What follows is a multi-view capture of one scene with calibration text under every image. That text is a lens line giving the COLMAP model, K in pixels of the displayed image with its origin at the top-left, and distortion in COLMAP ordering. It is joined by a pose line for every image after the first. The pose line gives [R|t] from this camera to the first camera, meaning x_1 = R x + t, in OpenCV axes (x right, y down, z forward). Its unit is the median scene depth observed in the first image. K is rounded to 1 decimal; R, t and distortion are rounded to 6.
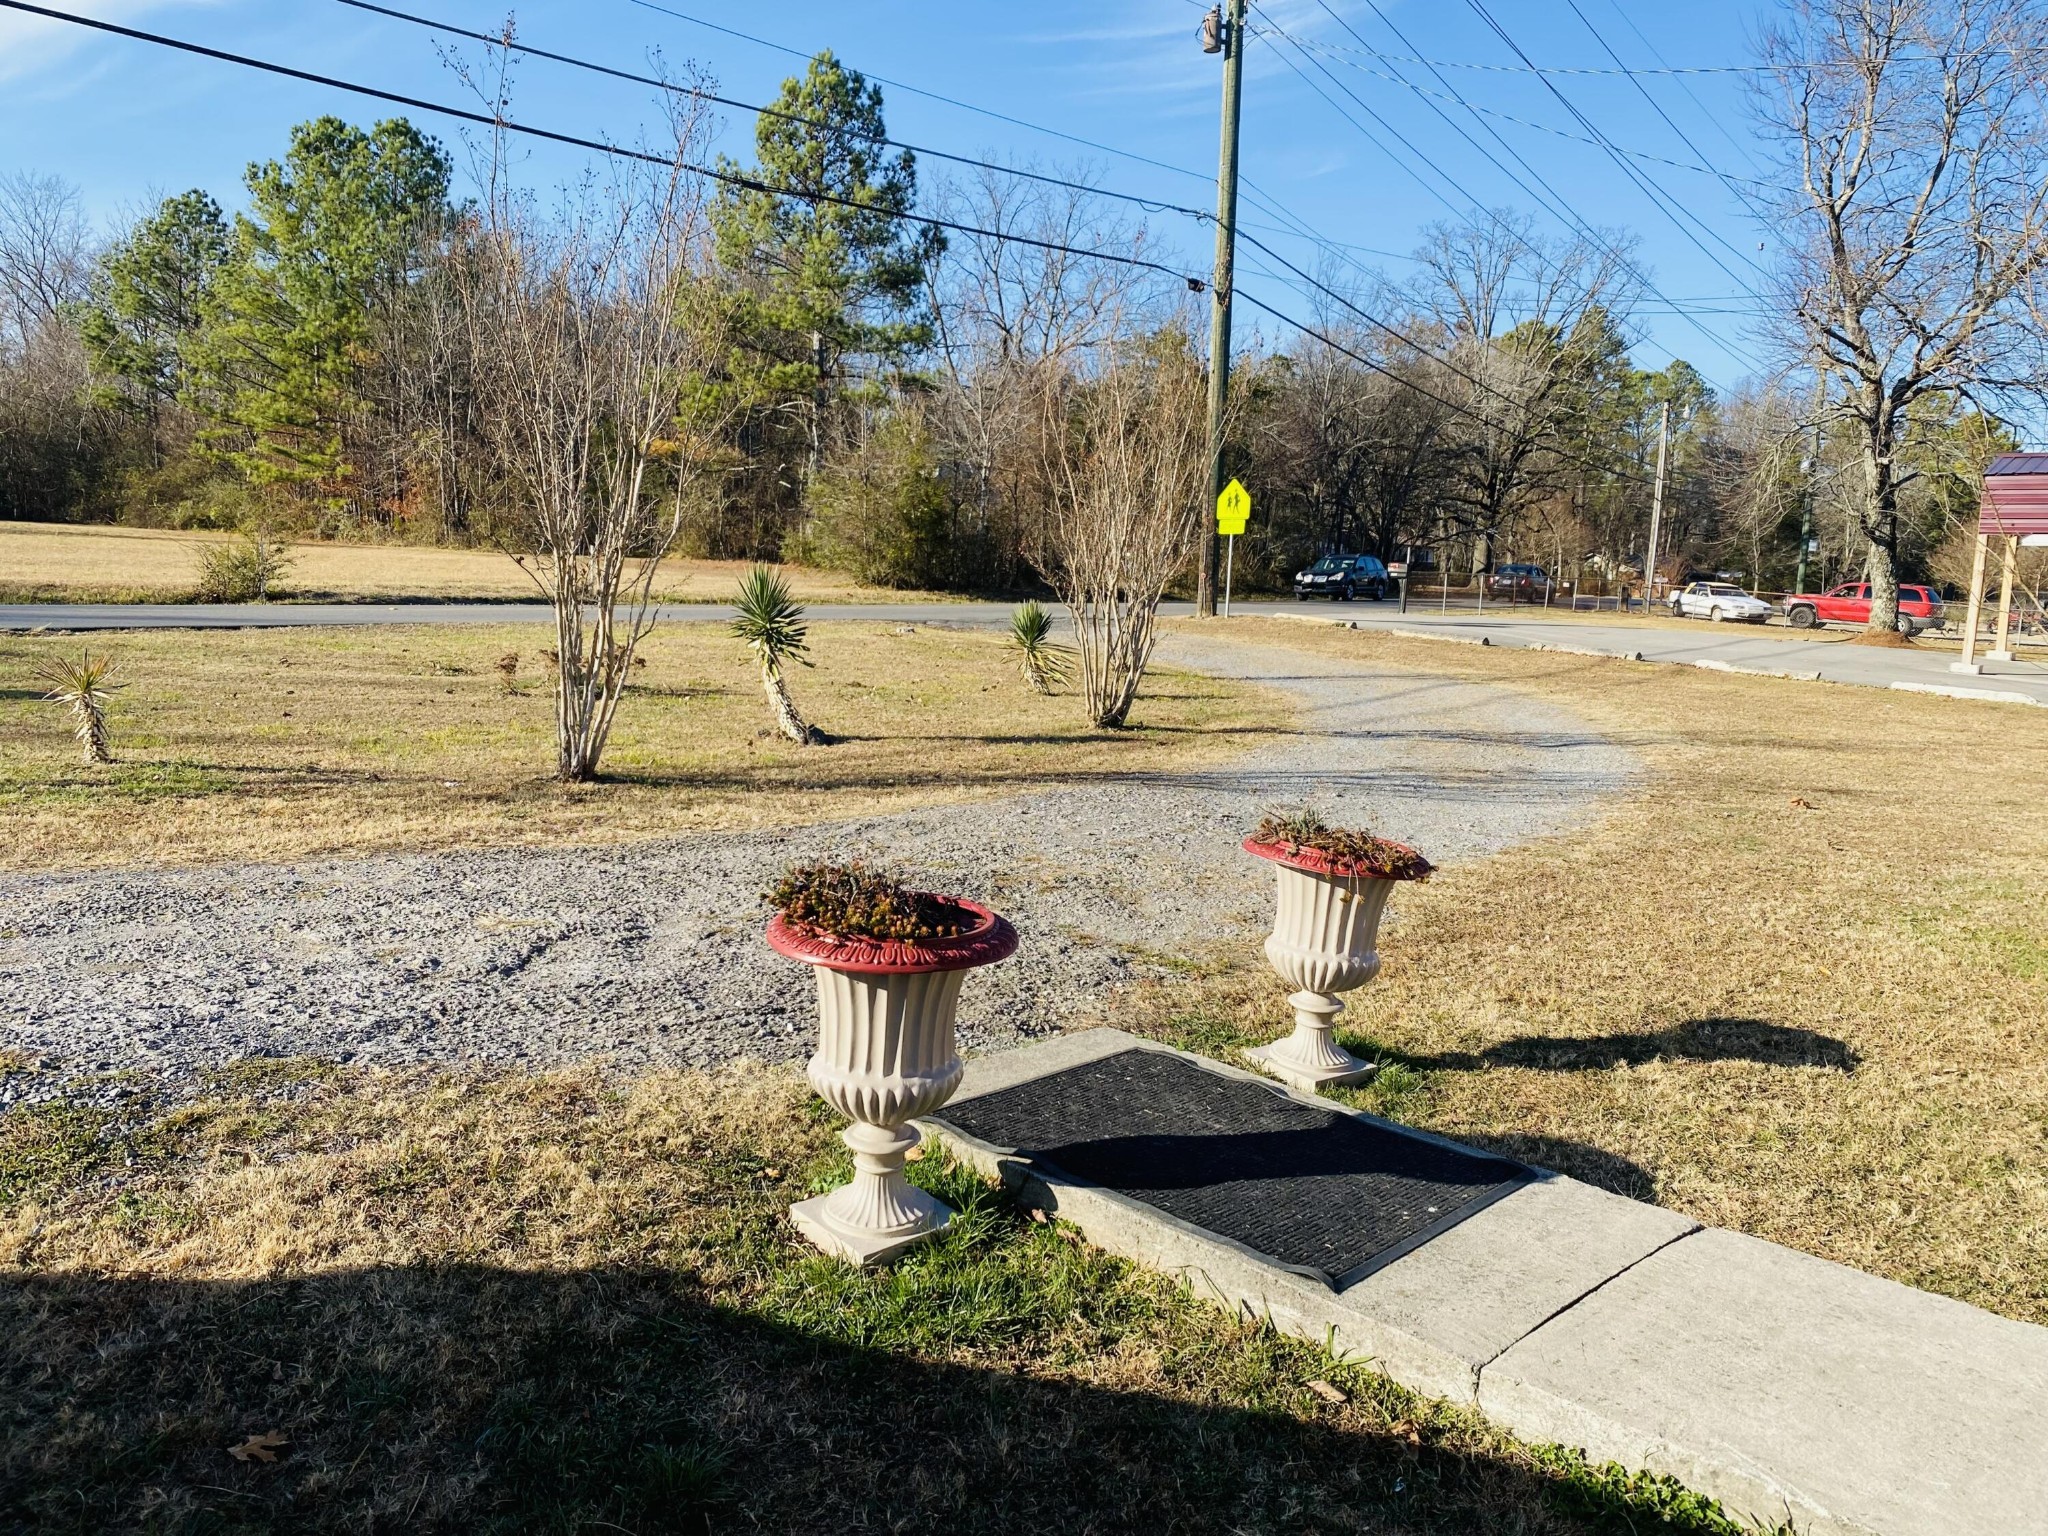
lens RADIAL K [[1533.1, 0, 1024.0], [0, 1533.1, 768.0], [0, 0, 1]] dist [0.012361, 0.008478]
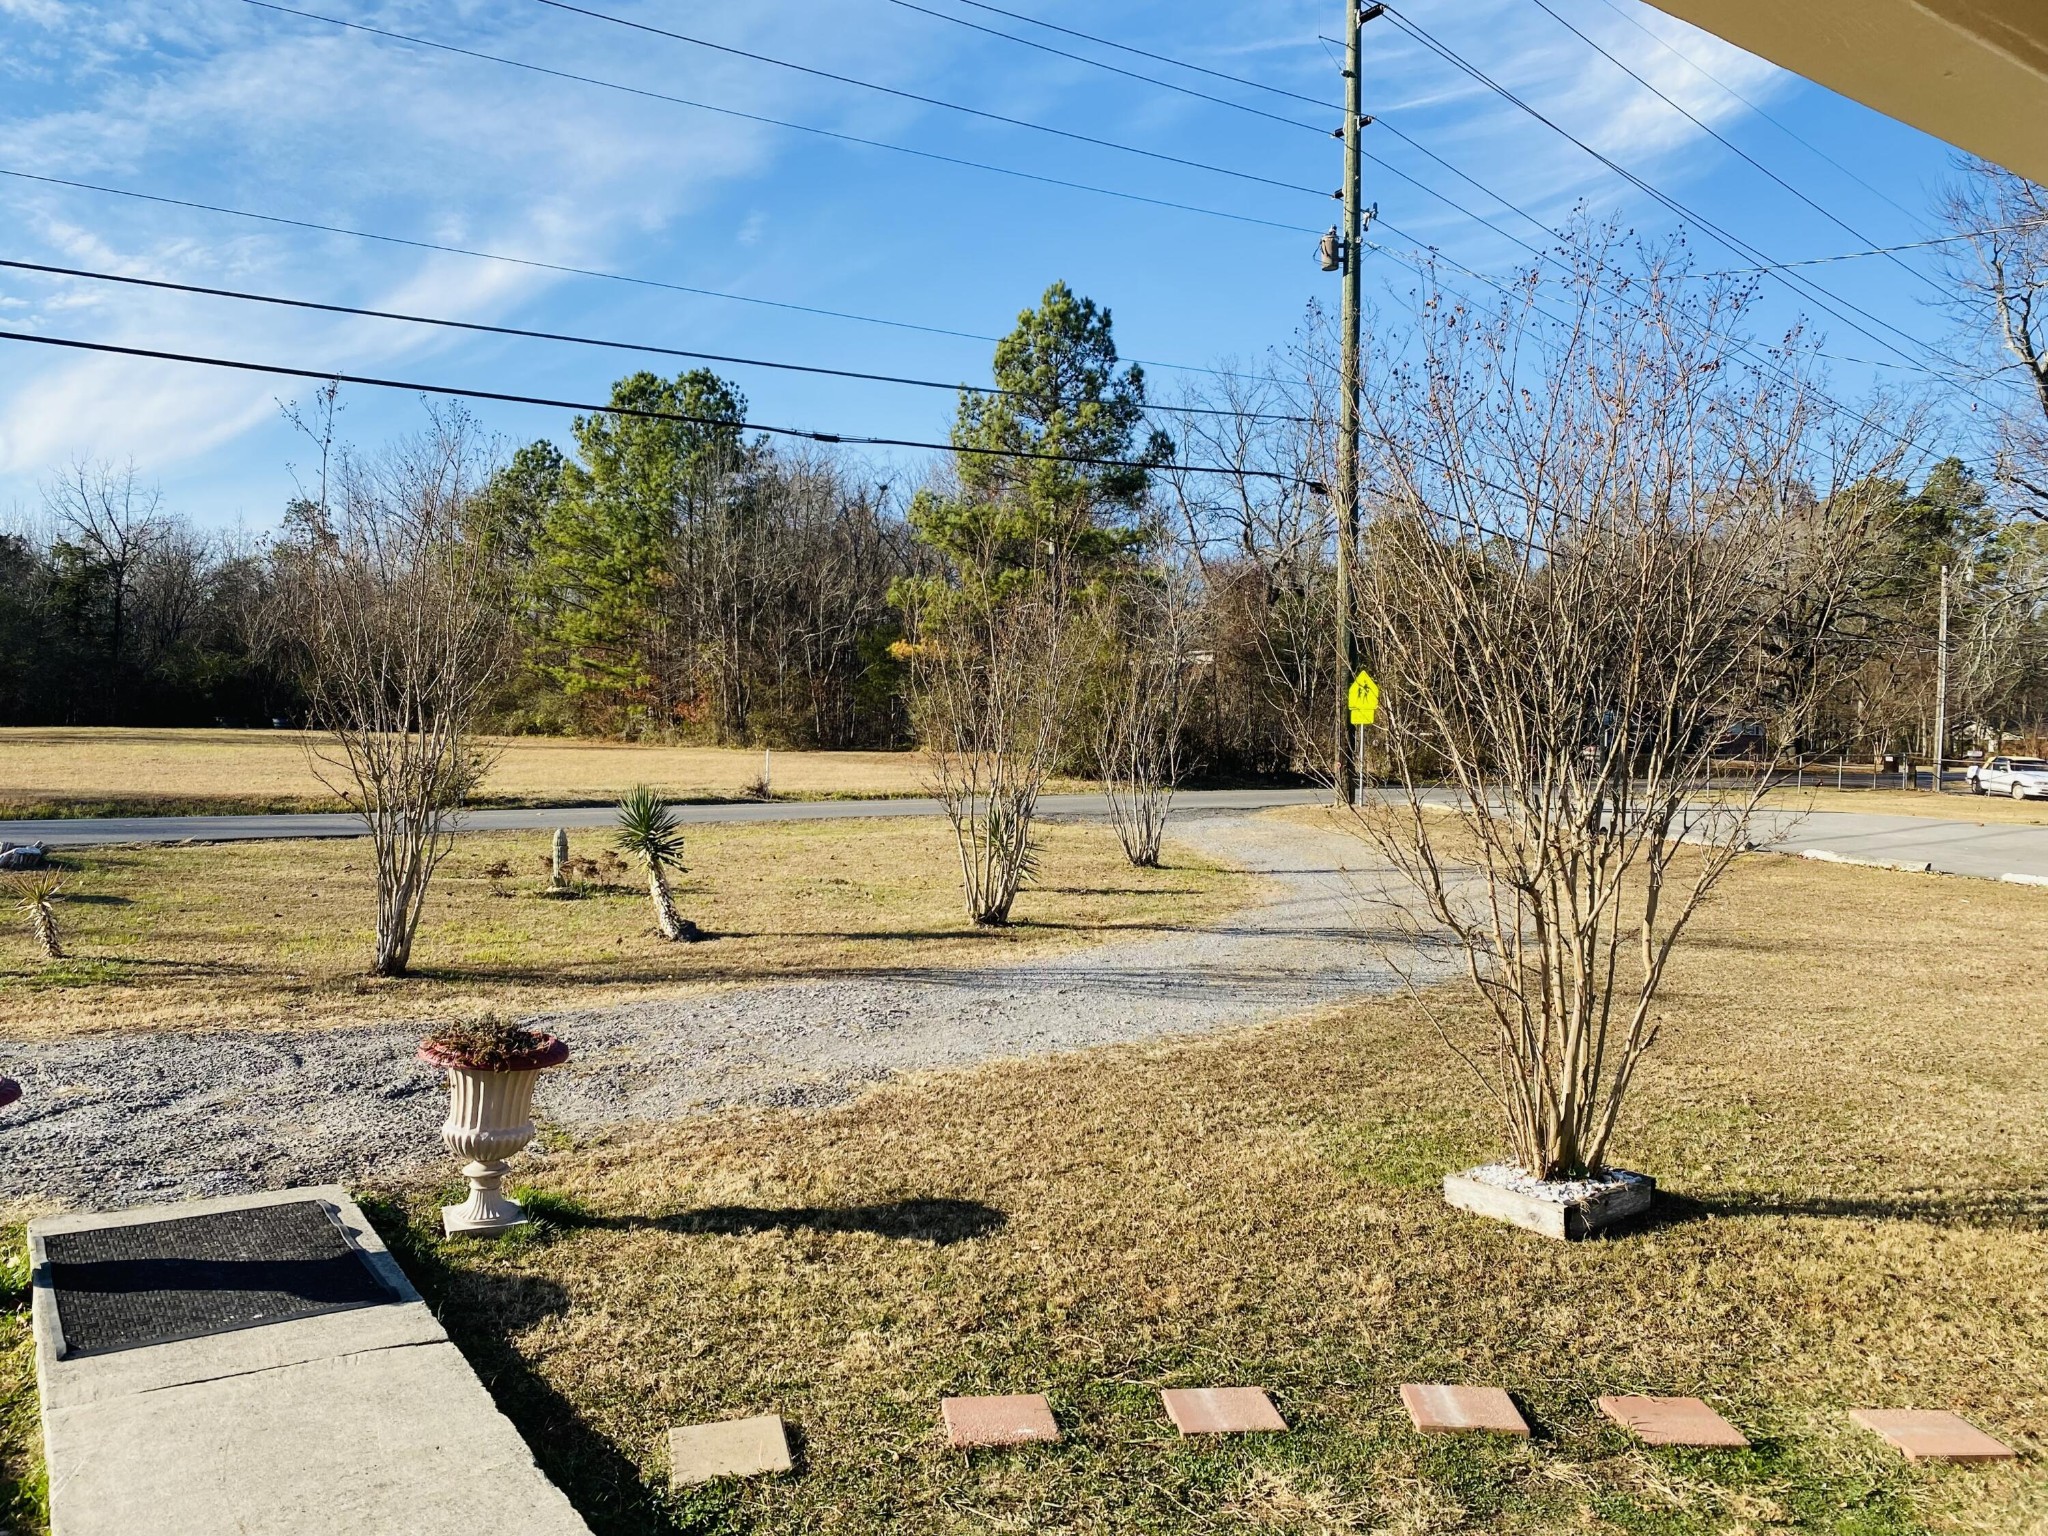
lens RADIAL K [[1556.1, 0, 1087.3], [0, 1556.1, 767.9], [0, 0, 1]] dist [0.093712, -0.143774]
pose [[0.978356, -0.018227, -0.206125, 0.109423], [-0.005828, 0.993291, -0.115496, -0.002969], [0.206847, 0.114197, 0.971686, -0.021062]]
